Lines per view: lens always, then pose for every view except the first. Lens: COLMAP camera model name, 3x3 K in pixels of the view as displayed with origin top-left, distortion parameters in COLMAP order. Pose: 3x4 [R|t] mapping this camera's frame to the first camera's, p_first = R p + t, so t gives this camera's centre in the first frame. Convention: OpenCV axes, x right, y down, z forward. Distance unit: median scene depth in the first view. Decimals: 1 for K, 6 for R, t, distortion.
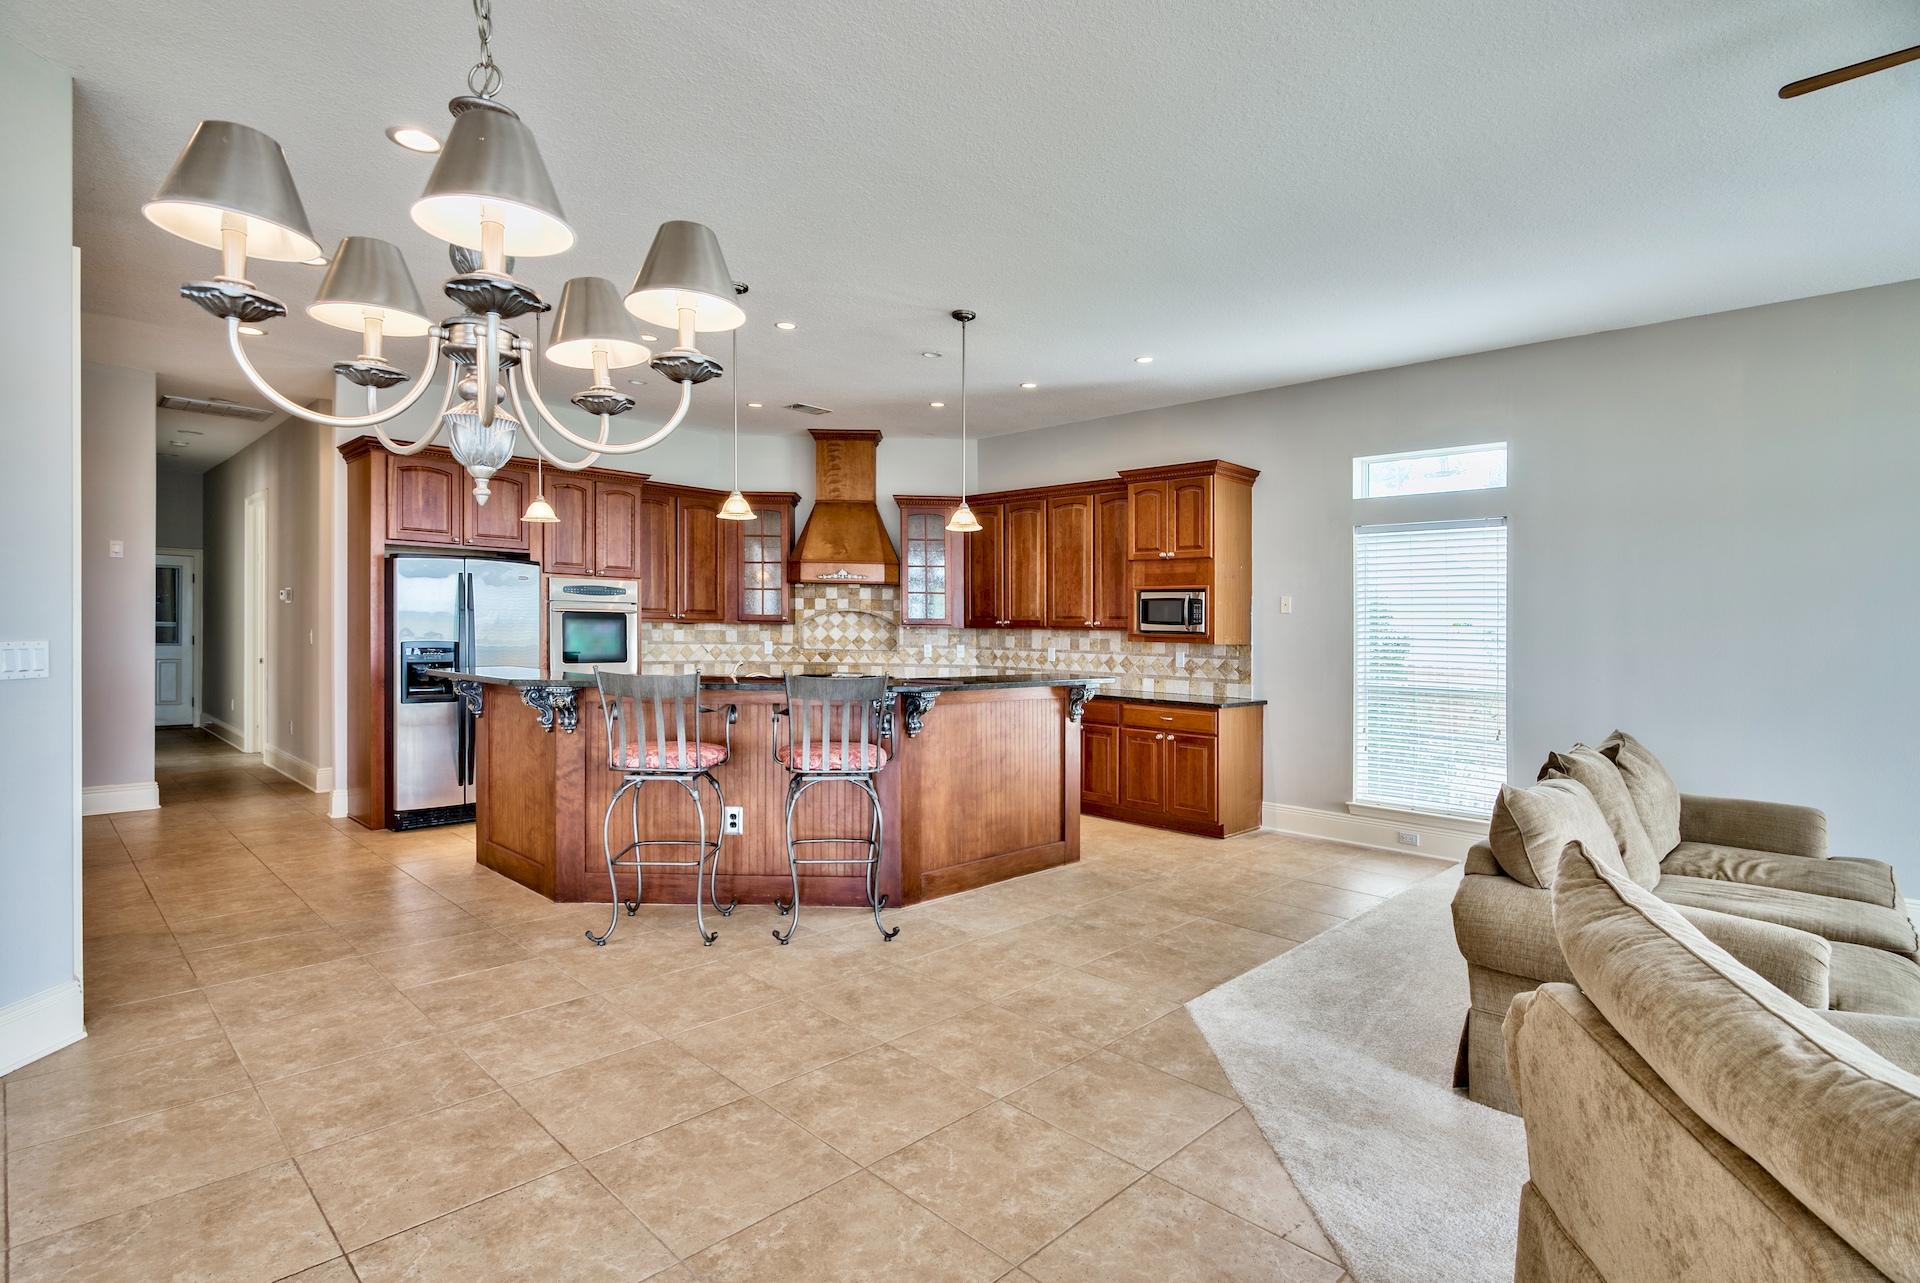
lens RADIAL K [[941.4, 0, 958.7], [0, 941.4, 617.9], [0, 0, 1]] dist [-0.002900, -0.000672]
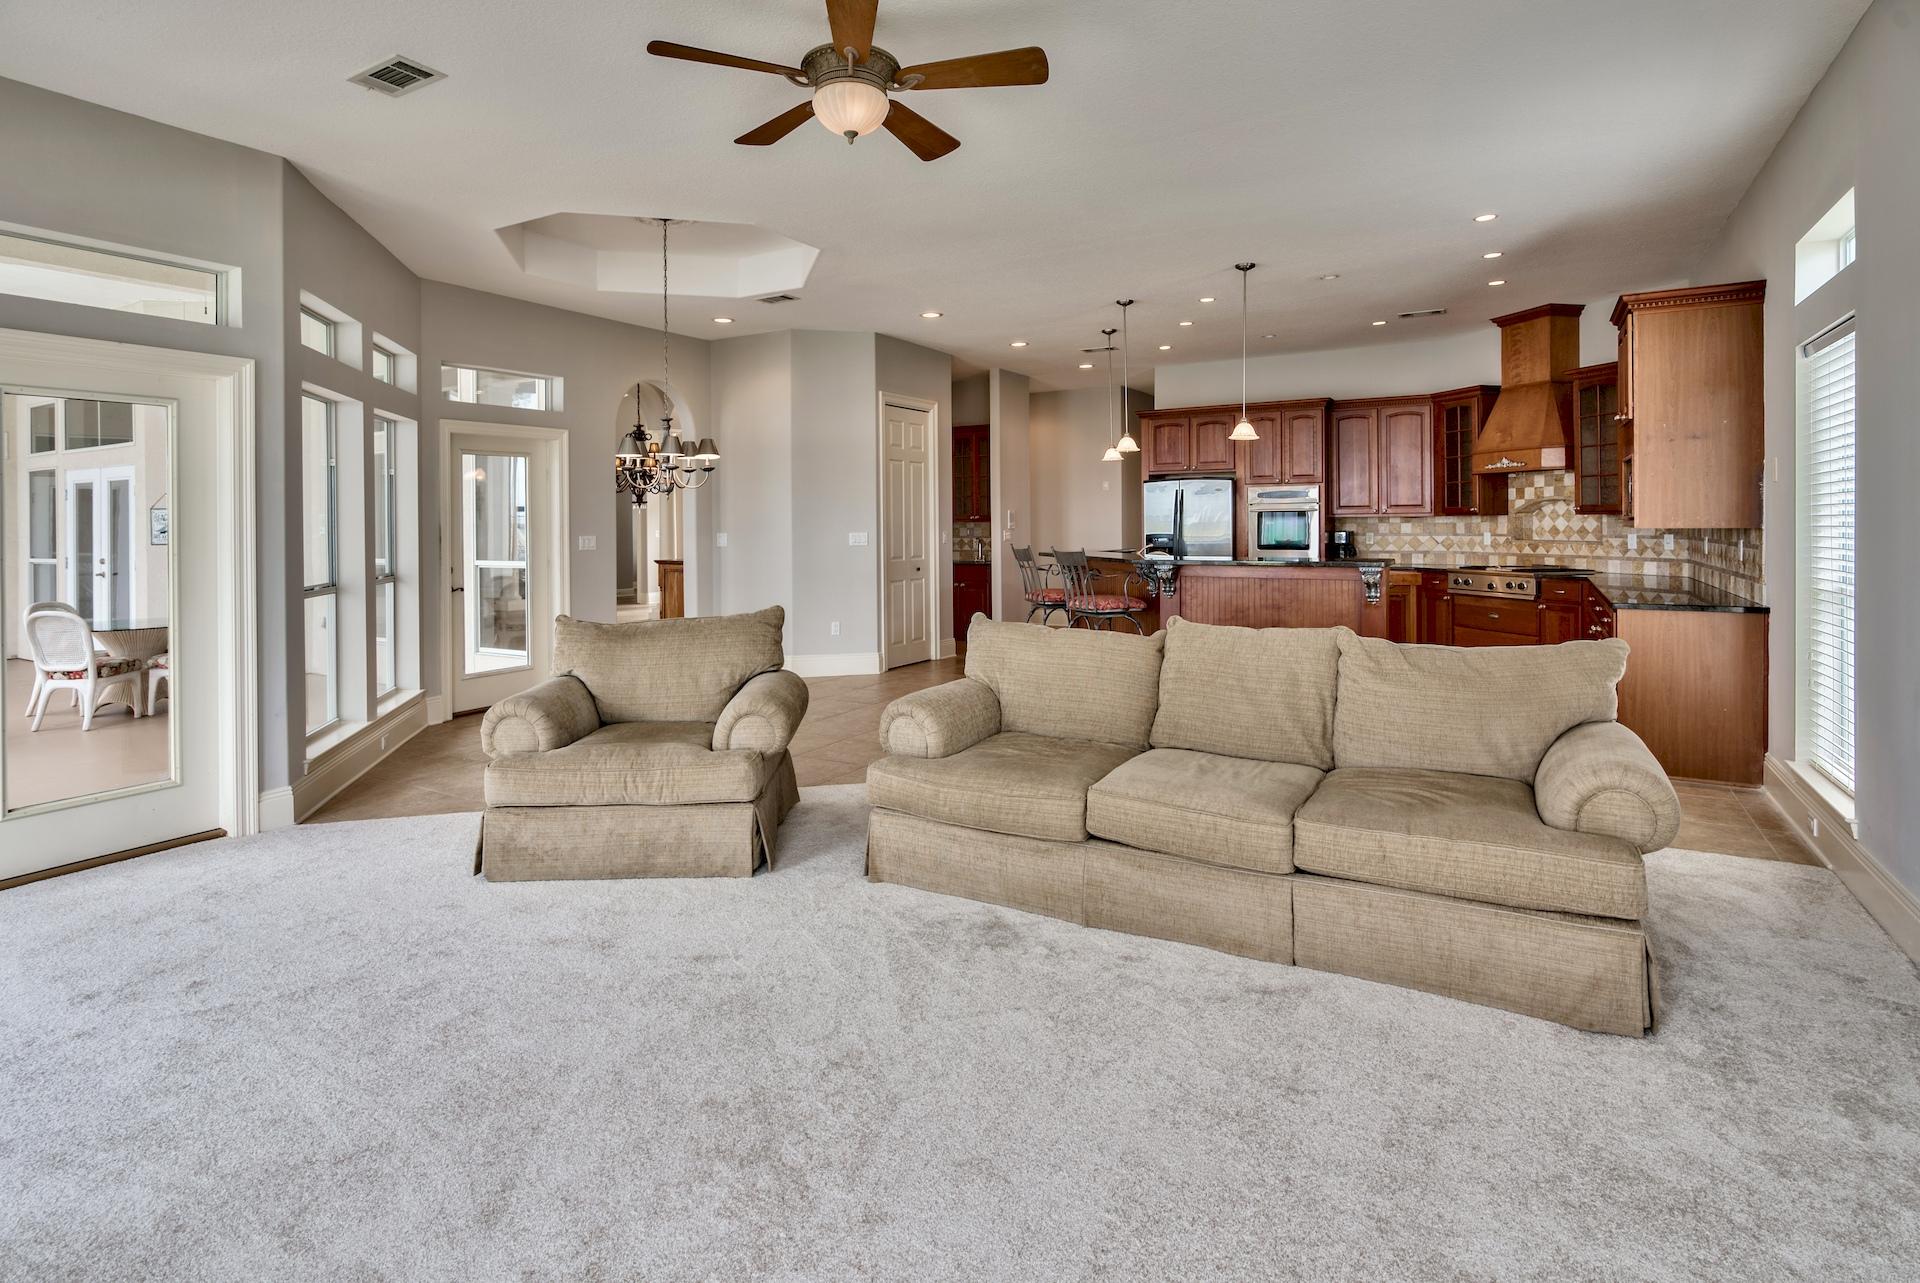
lens RADIAL K [[983.4, 0, 959.1], [0, 983.4, 584.9], [0, 0, 1]] dist [-0.005915, -0.001040]
pose [[0.237399, 0.040563, -0.970565, 0.772050], [0.027139, 0.998461, 0.048367, 0.016082], [0.971033, -0.037823, 0.235933, 0.209562]]
